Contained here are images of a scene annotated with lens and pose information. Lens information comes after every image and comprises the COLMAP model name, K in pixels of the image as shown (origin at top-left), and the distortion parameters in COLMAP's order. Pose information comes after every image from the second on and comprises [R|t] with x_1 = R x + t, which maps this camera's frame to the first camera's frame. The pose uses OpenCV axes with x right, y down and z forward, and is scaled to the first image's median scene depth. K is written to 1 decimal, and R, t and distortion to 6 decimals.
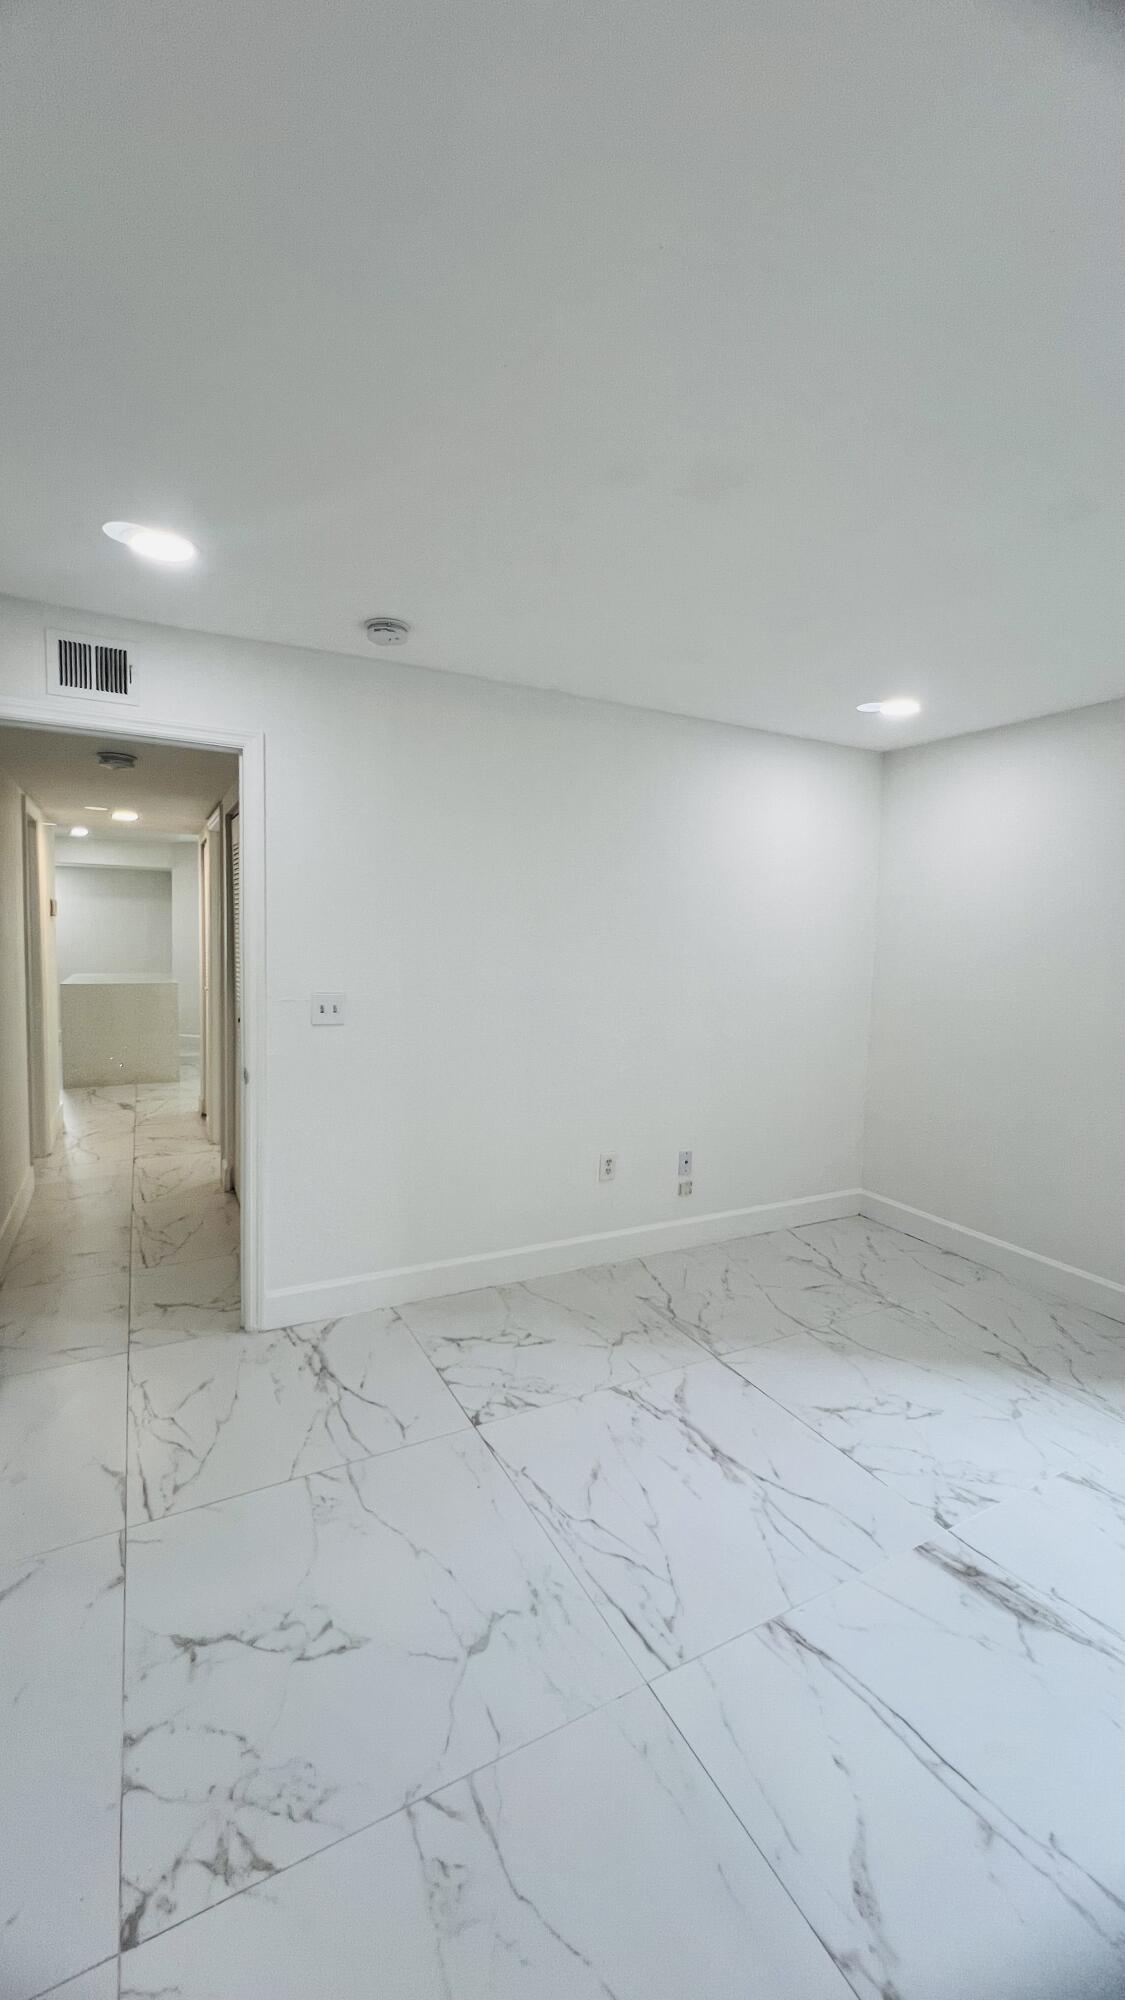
lens RADIAL K [[798.6, 0, 566.2], [0, 798.6, 994.1], [0, 0, 1]] dist [0.000471, 0.000147]
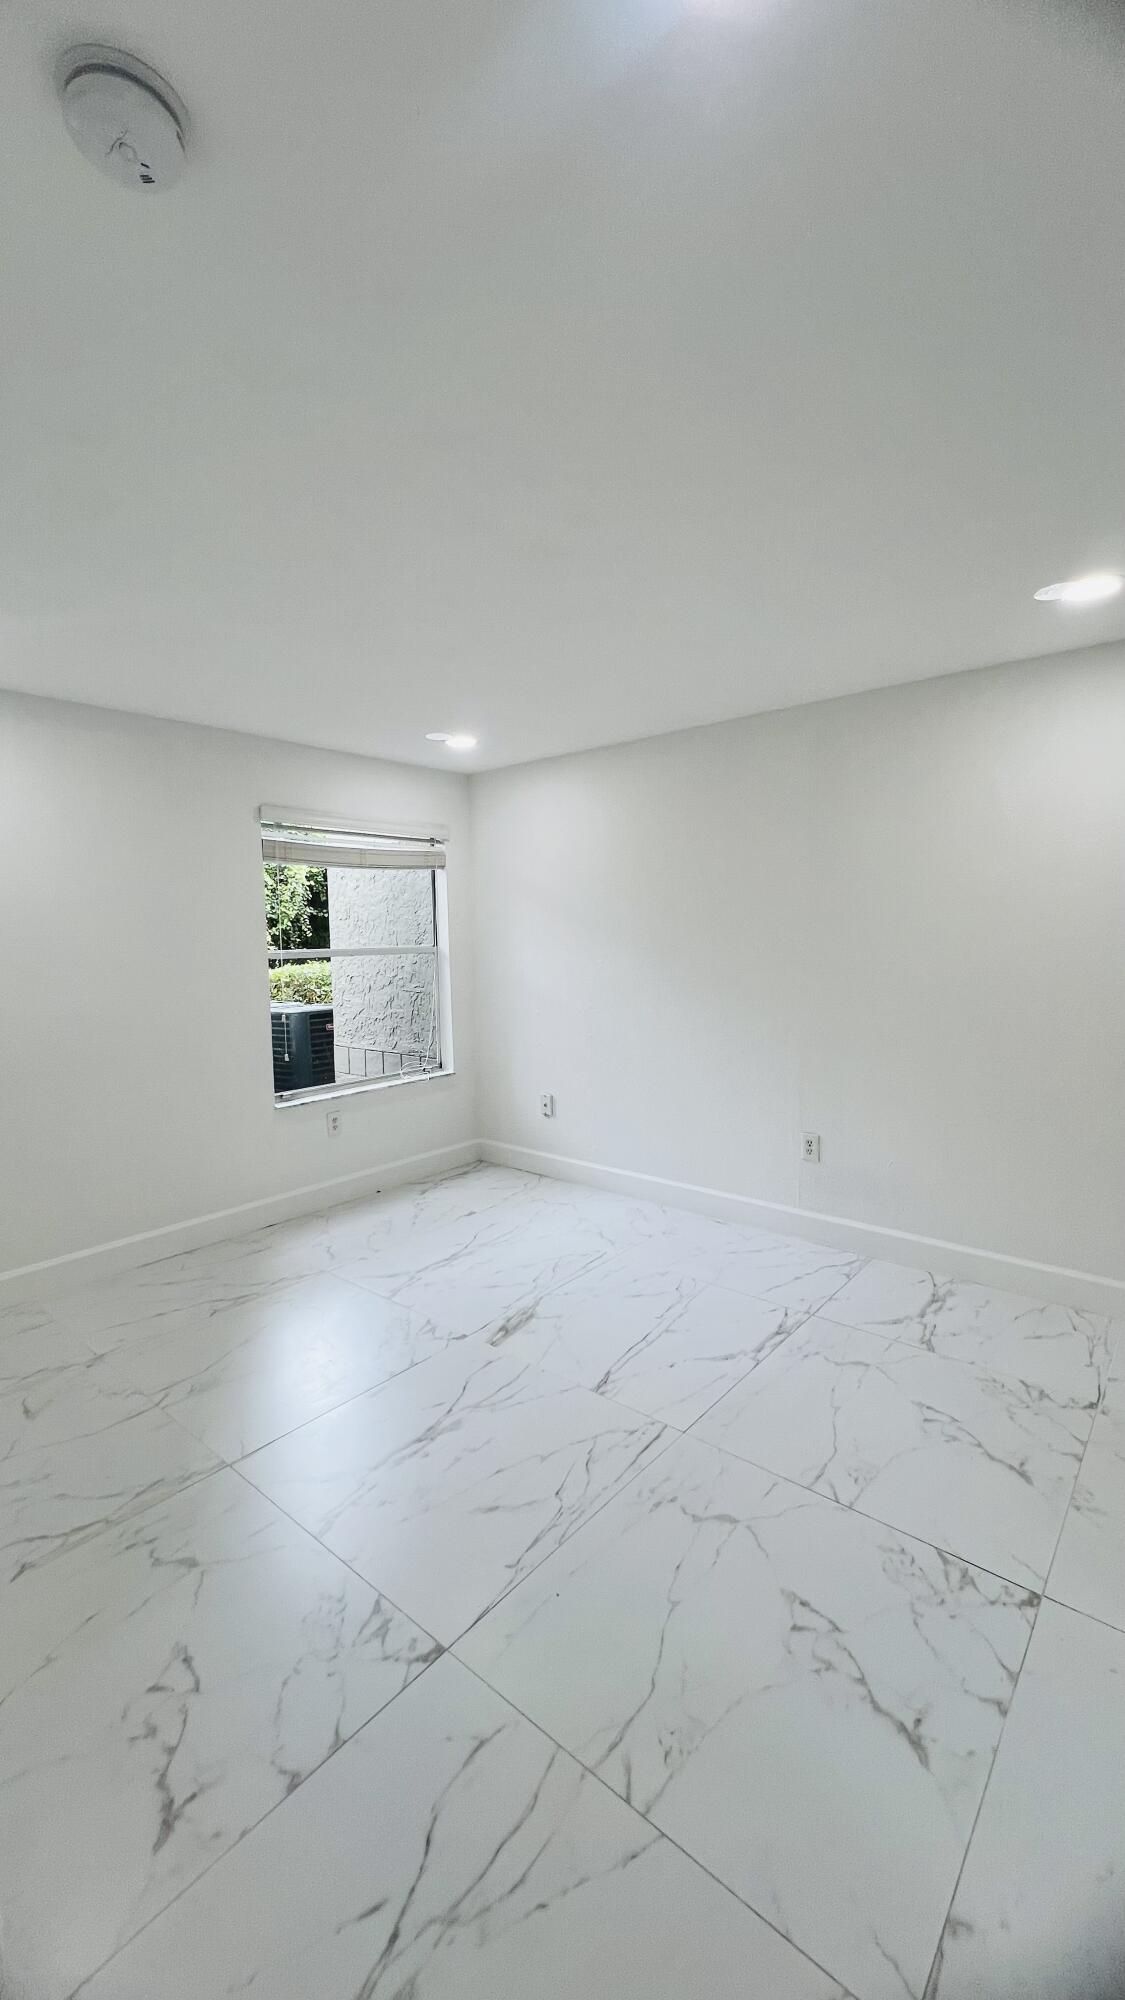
lens RADIAL K [[798.6, 0, 566.2], [0, 798.6, 994.1], [0, 0, 1]] dist [0.000471, 0.000147]
pose [[-0.368231, -0.091327, 0.925238, -1.007947], [0.079346, 0.988446, 0.129144, -0.132129], [-0.926342, 0.120969, -0.356730, 1.479832]]
